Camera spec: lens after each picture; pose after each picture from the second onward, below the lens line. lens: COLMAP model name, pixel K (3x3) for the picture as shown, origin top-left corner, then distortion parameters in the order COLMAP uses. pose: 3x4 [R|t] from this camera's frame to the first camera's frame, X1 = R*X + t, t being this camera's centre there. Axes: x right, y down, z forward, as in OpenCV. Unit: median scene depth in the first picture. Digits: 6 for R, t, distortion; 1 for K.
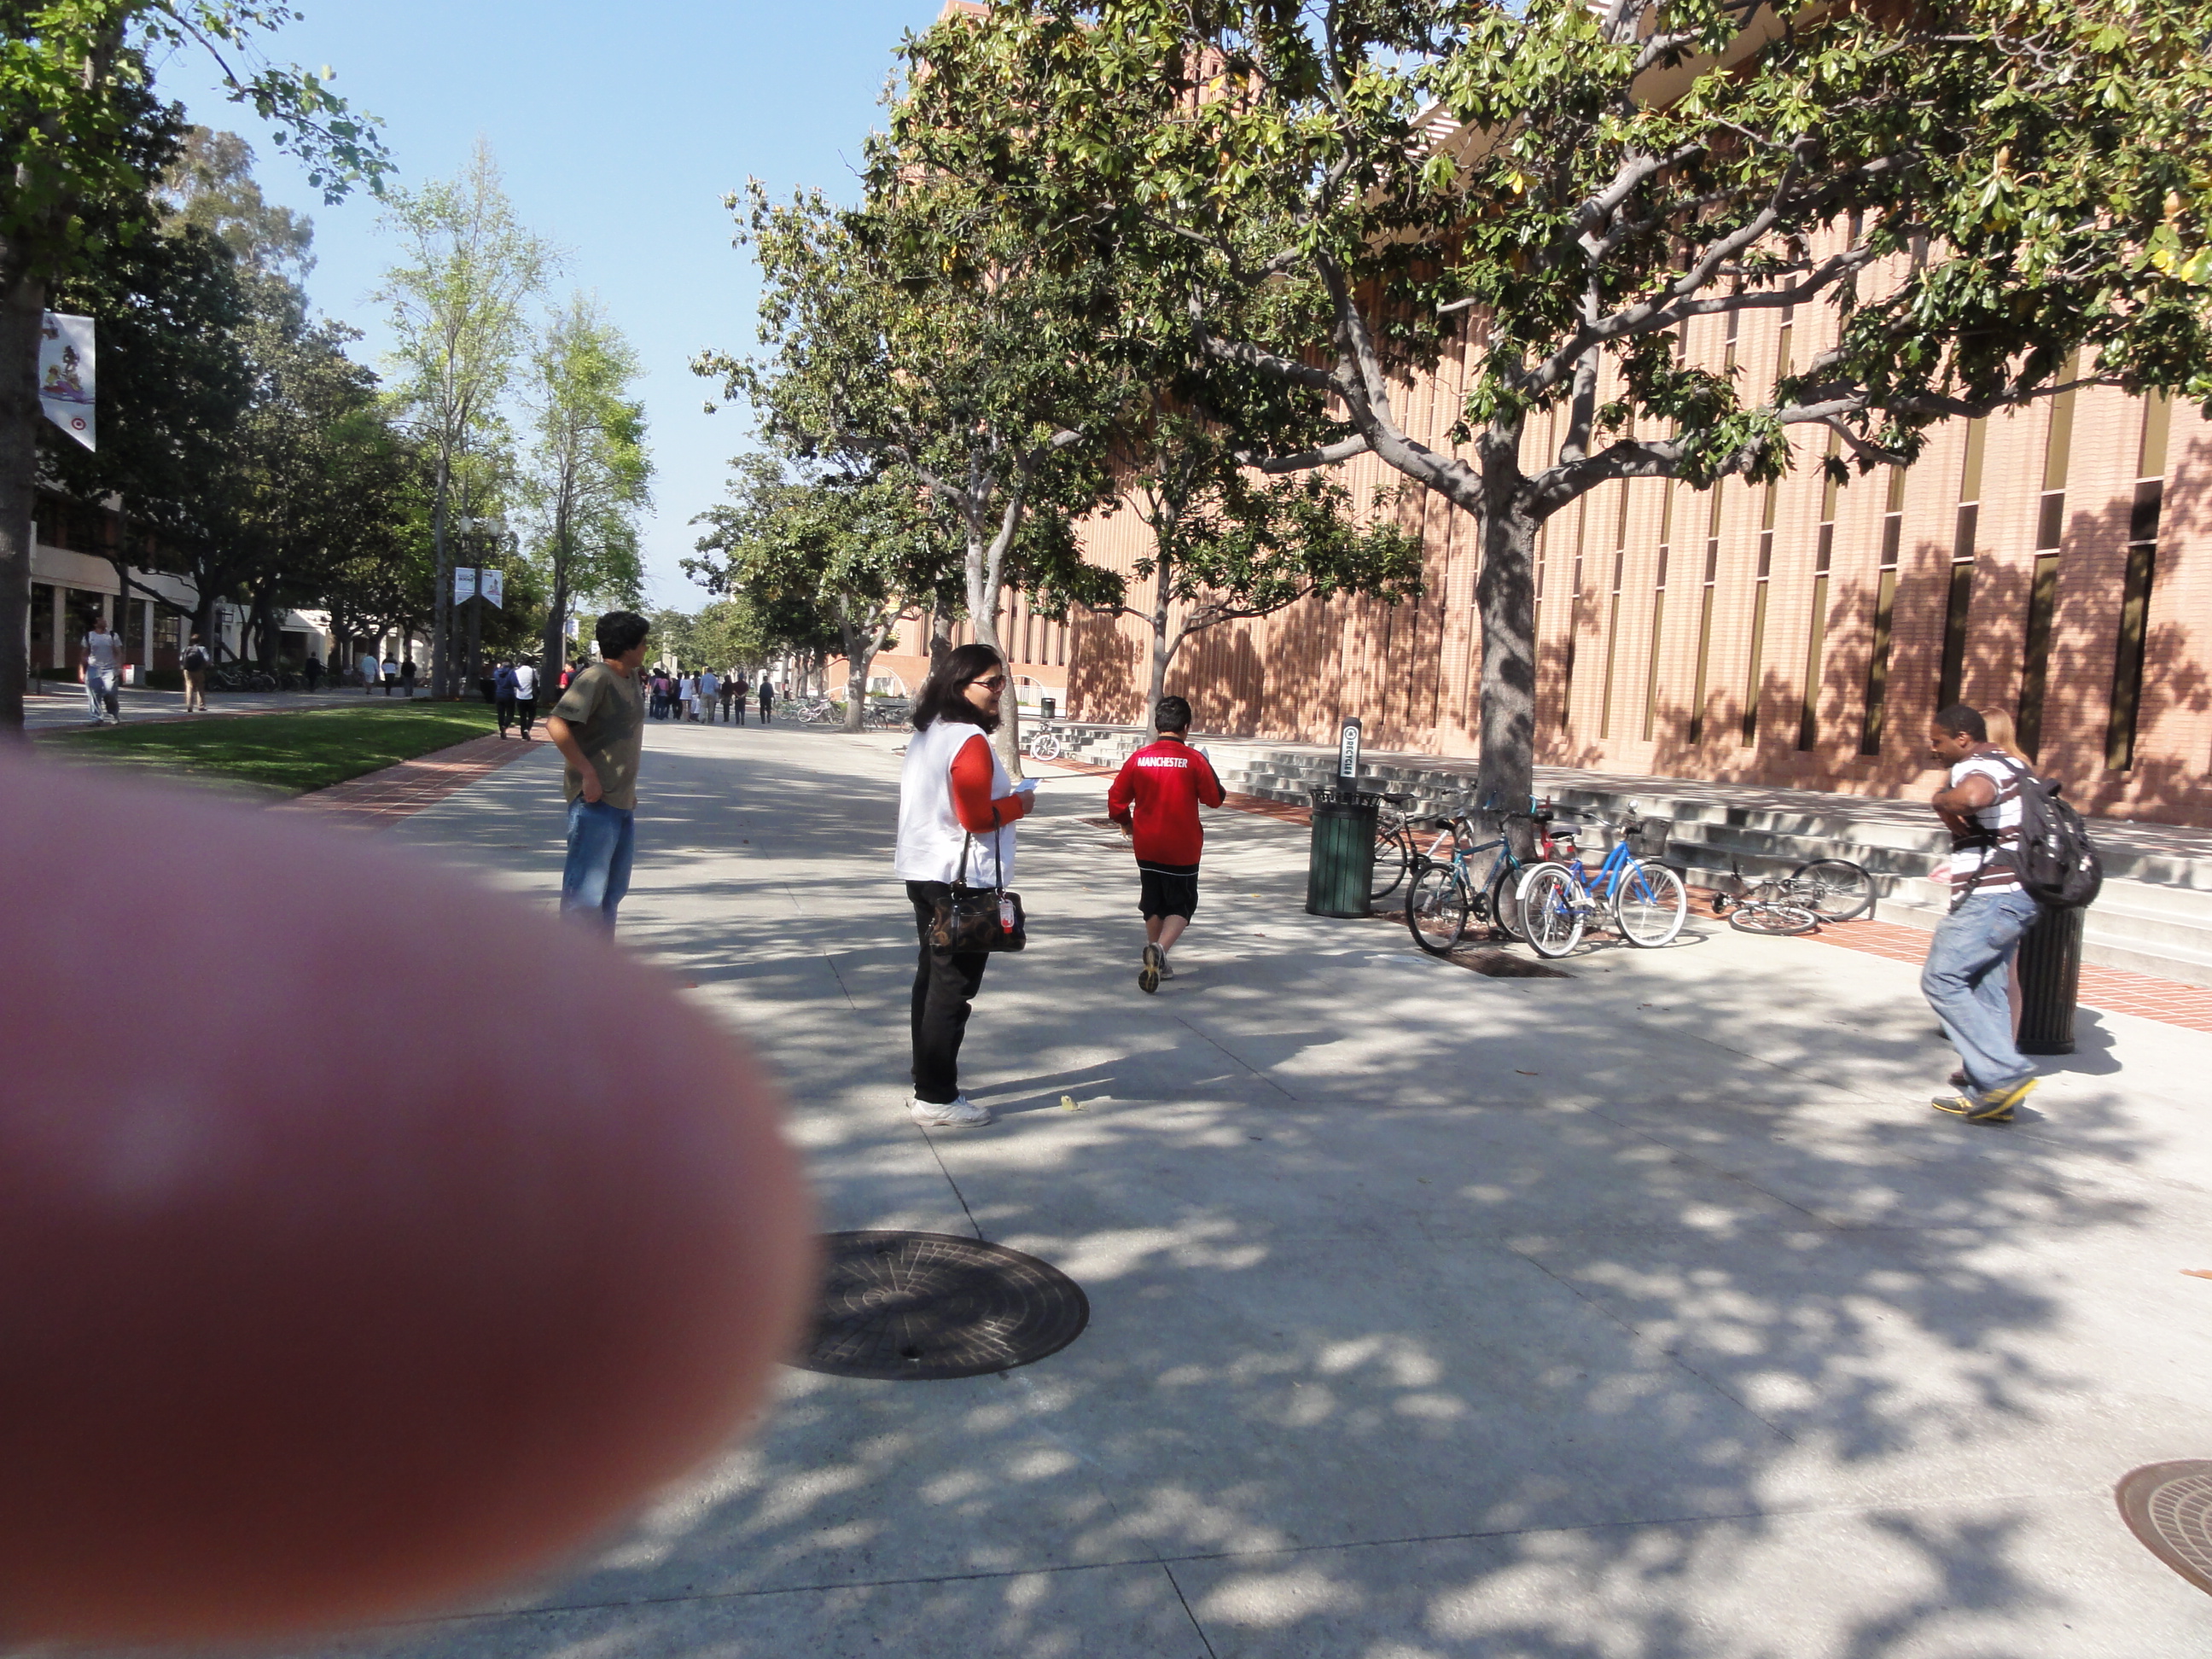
lens RADIAL K [[1529.9, 0, 1106.0], [0, 1529.9, 829.5], [0, 0, 1]] dist [0.000221, 0.001863]
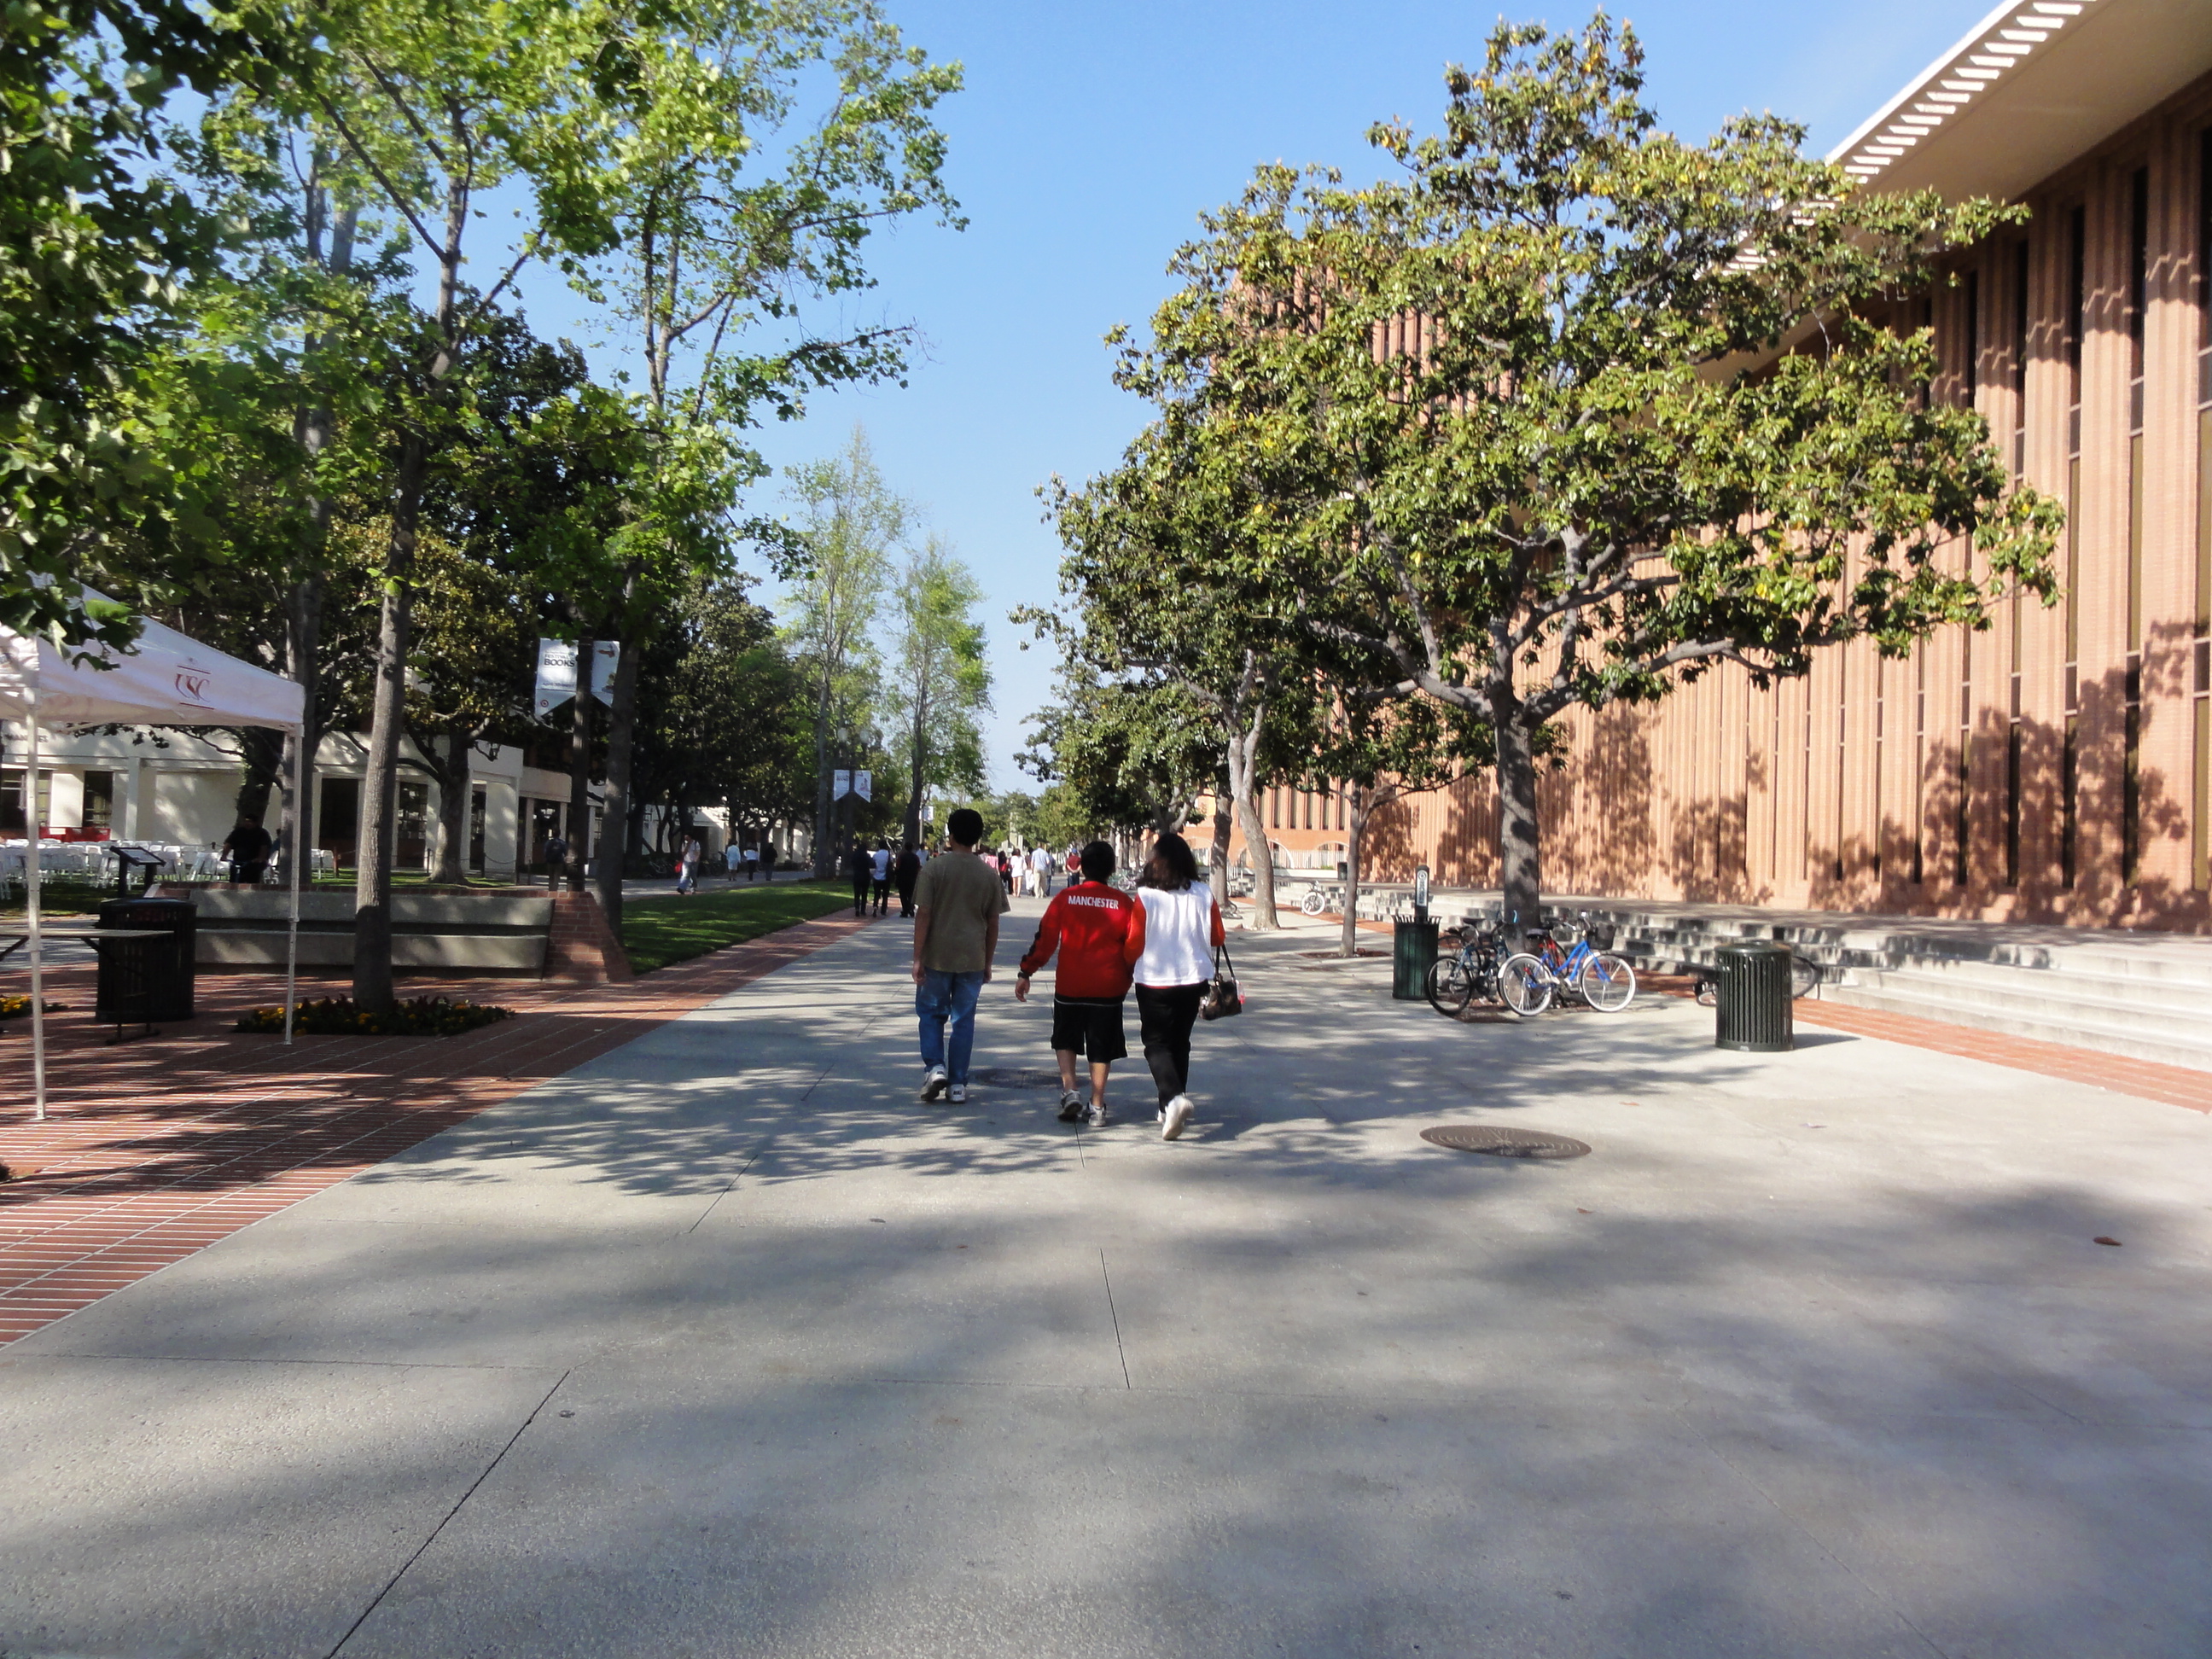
lens RADIAL K [[1565.3, 0, 1106.0], [0, 1565.3, 829.5], [0, 0, 1]] dist [0.006986, 0.006128]
pose [[0.974761, -0.037266, -0.220120, 0.088280], [0.012905, 0.993727, -0.111086, 0.025256], [0.222879, 0.105442, 0.969127, -0.236362]]
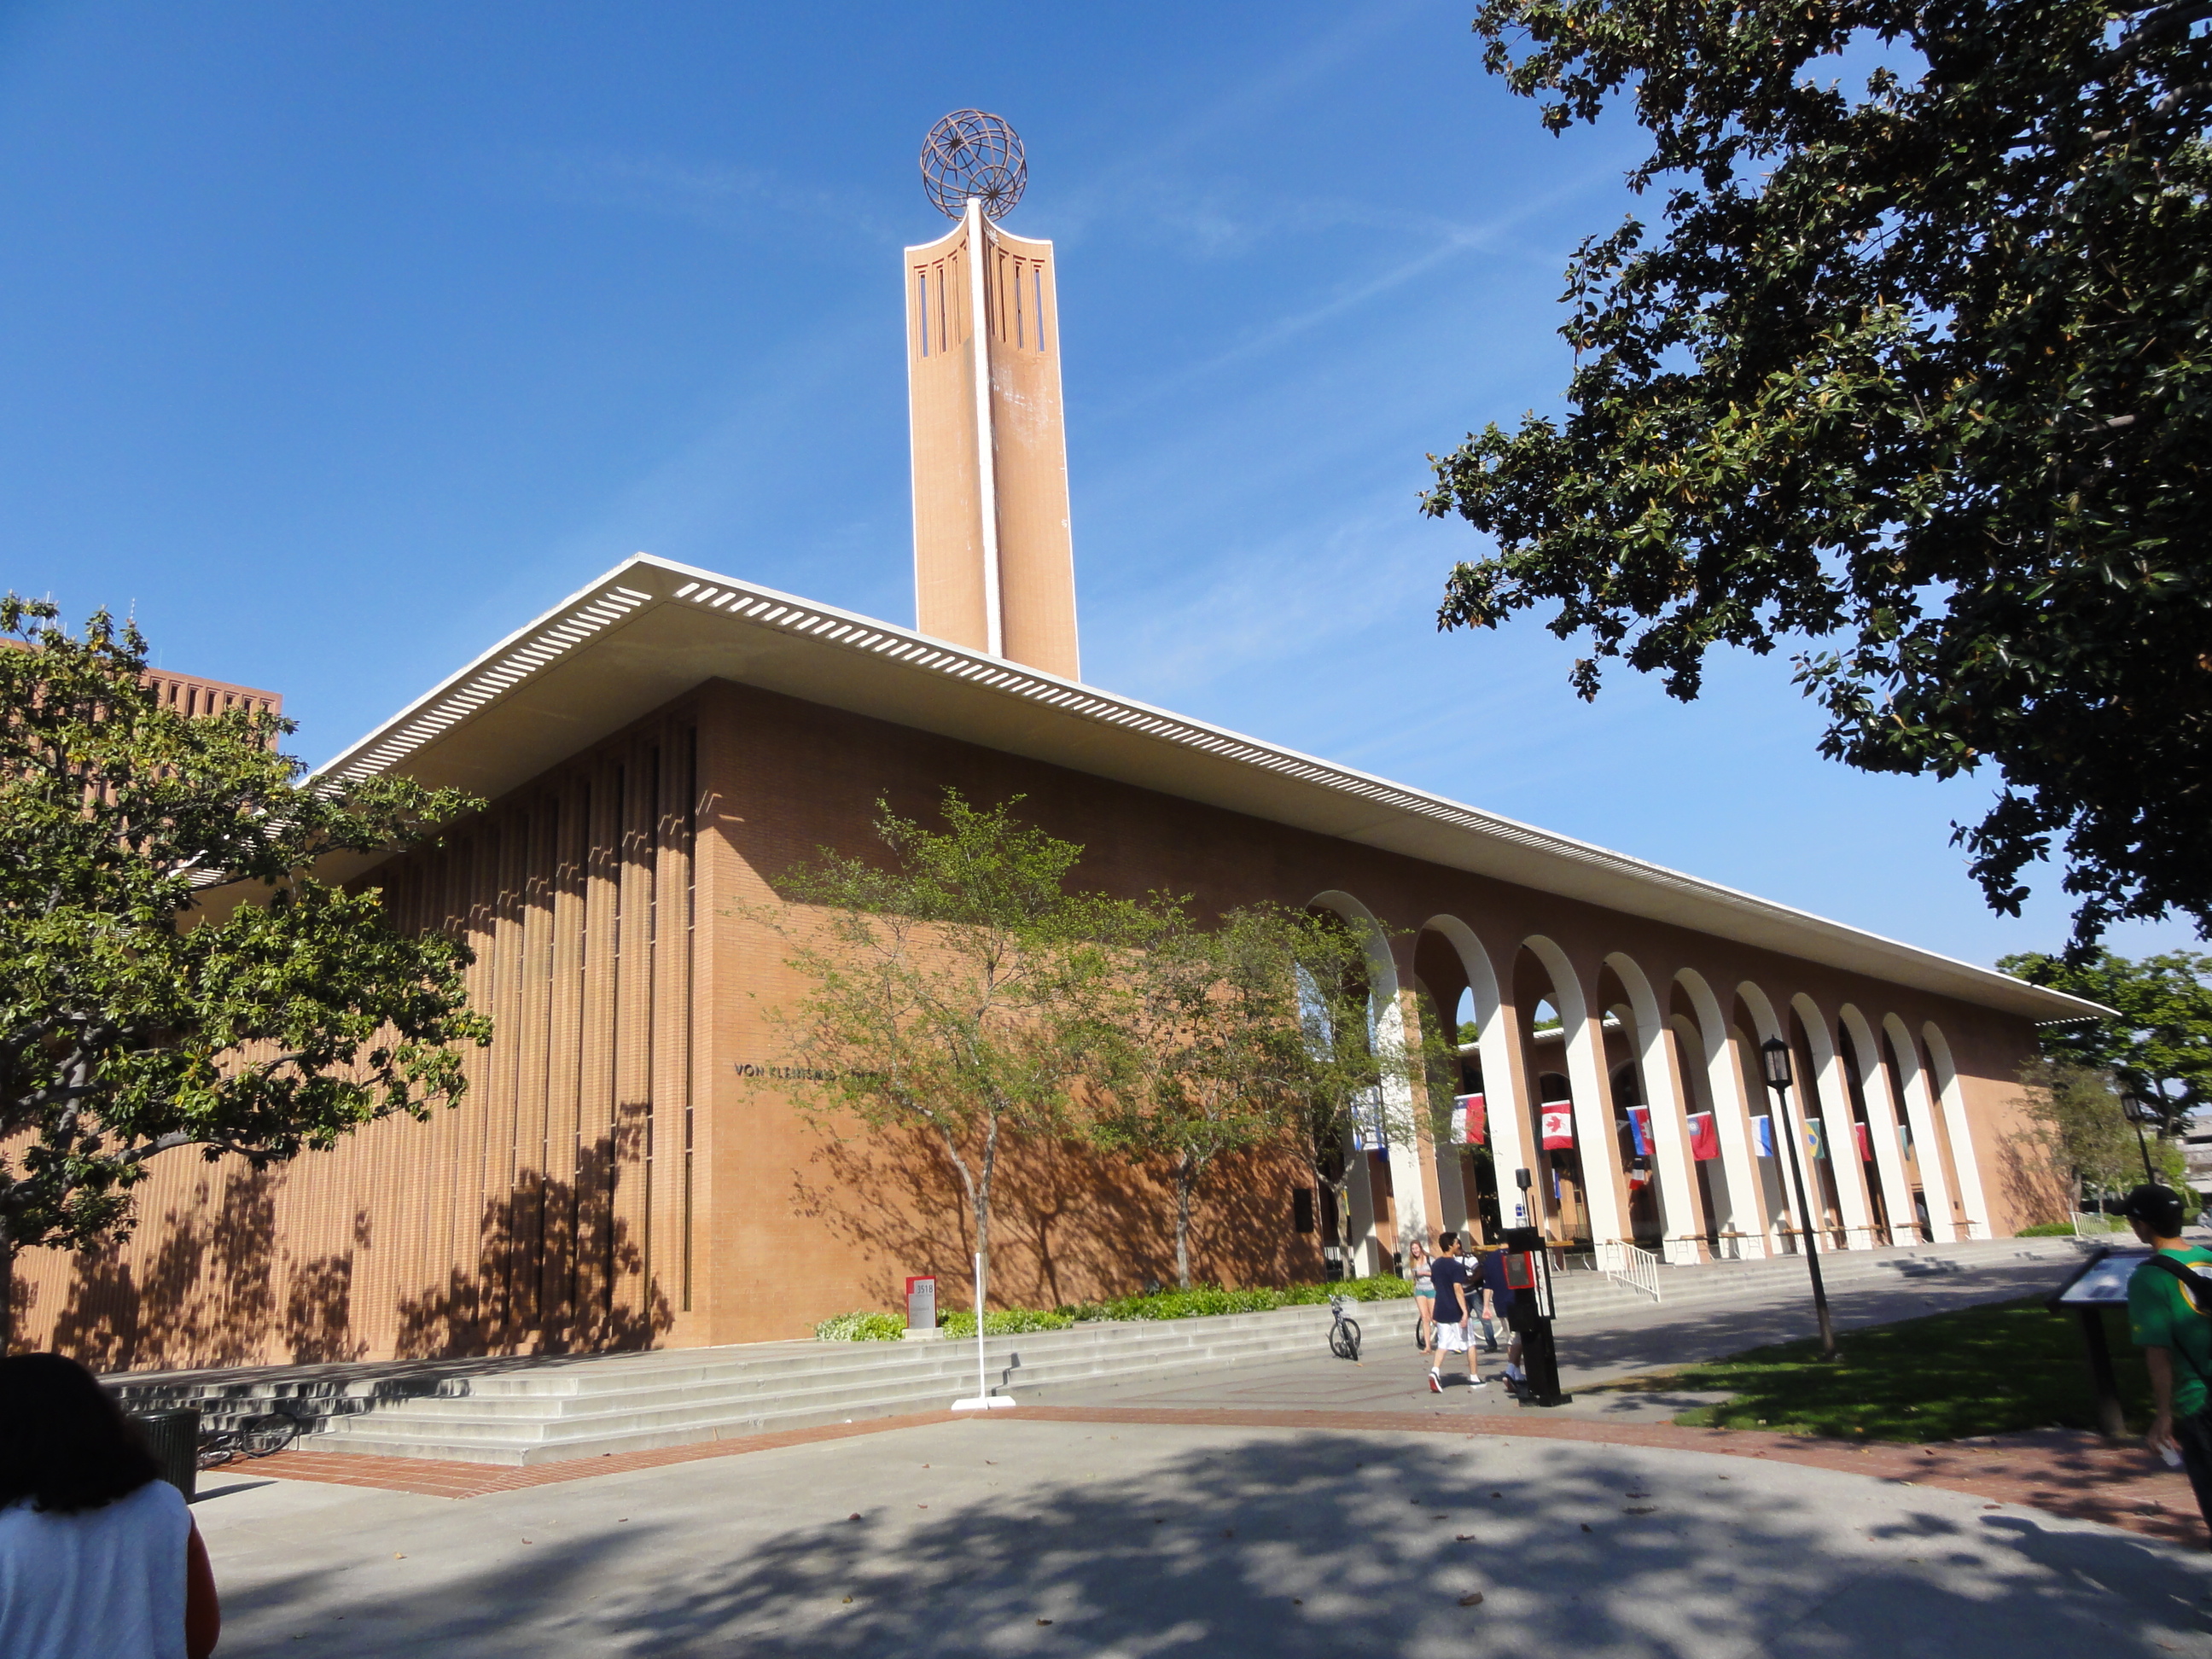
lens RADIAL K [[1565.3, 0, 1106.0], [0, 1565.3, 829.5], [0, 0, 1]] dist [0.006986, 0.006128]
pose [[0.866755, 0.023172, 0.498195, 0.182586], [0.154979, 0.936953, -0.313211, 0.042882], [-0.474043, 0.348687, 0.808518, -0.397659]]
